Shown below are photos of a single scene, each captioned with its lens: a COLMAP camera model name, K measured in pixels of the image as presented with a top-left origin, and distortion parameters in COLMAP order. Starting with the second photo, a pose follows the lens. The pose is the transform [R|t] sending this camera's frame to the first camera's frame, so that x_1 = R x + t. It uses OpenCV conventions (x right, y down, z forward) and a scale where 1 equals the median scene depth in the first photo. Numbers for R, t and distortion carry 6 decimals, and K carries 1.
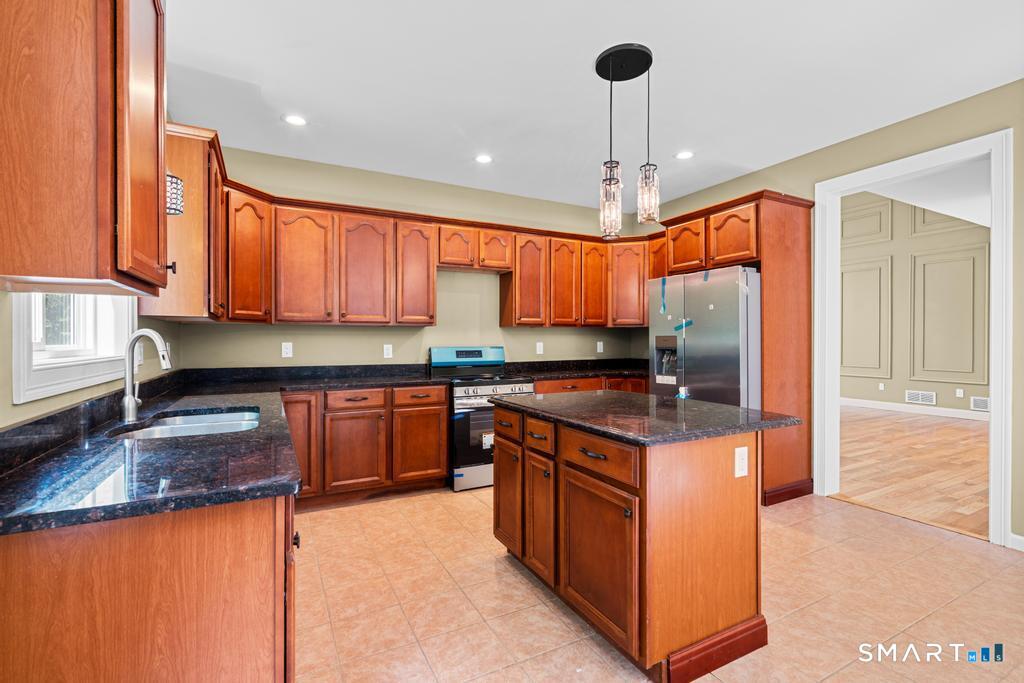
lens RADIAL K [[461.1, 0, 517.6], [0, 461.1, 338.4], [0, 0, 1]] dist [-0.002270, 0.000156]
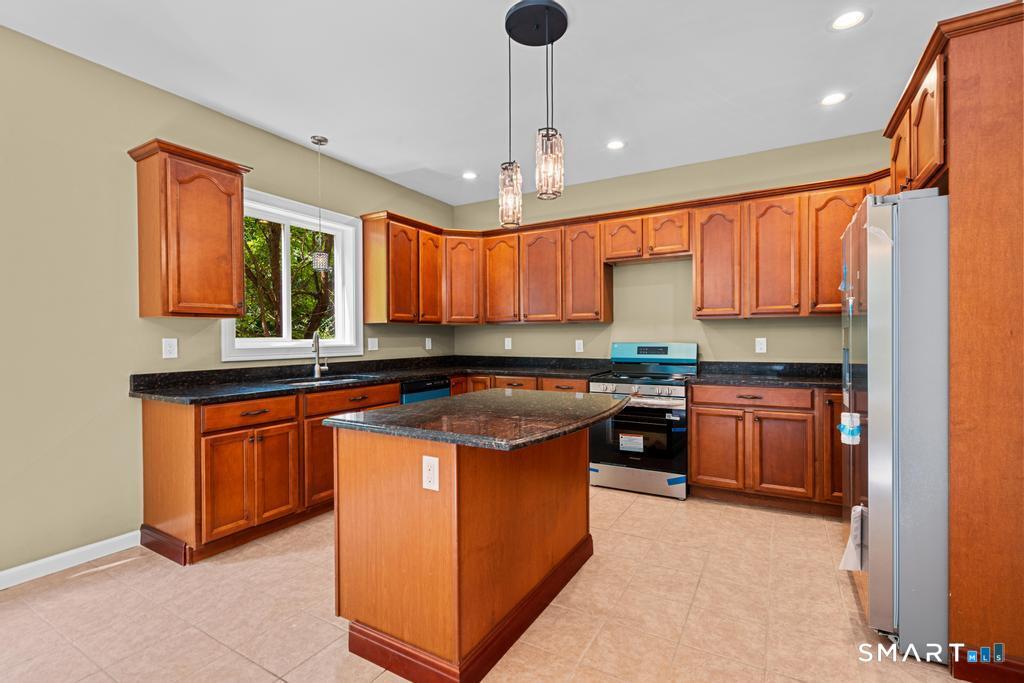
lens RADIAL K [[461.1, 0, 518.3], [0, 461.1, 342.8], [0, 0, 1]] dist [-0.002270, 0.000156]
pose [[0.529837, 0.009194, -0.848050, 0.640900], [0.008798, 0.999828, 0.016336, 0.001354], [0.848054, -0.016117, 0.529665, 0.326664]]
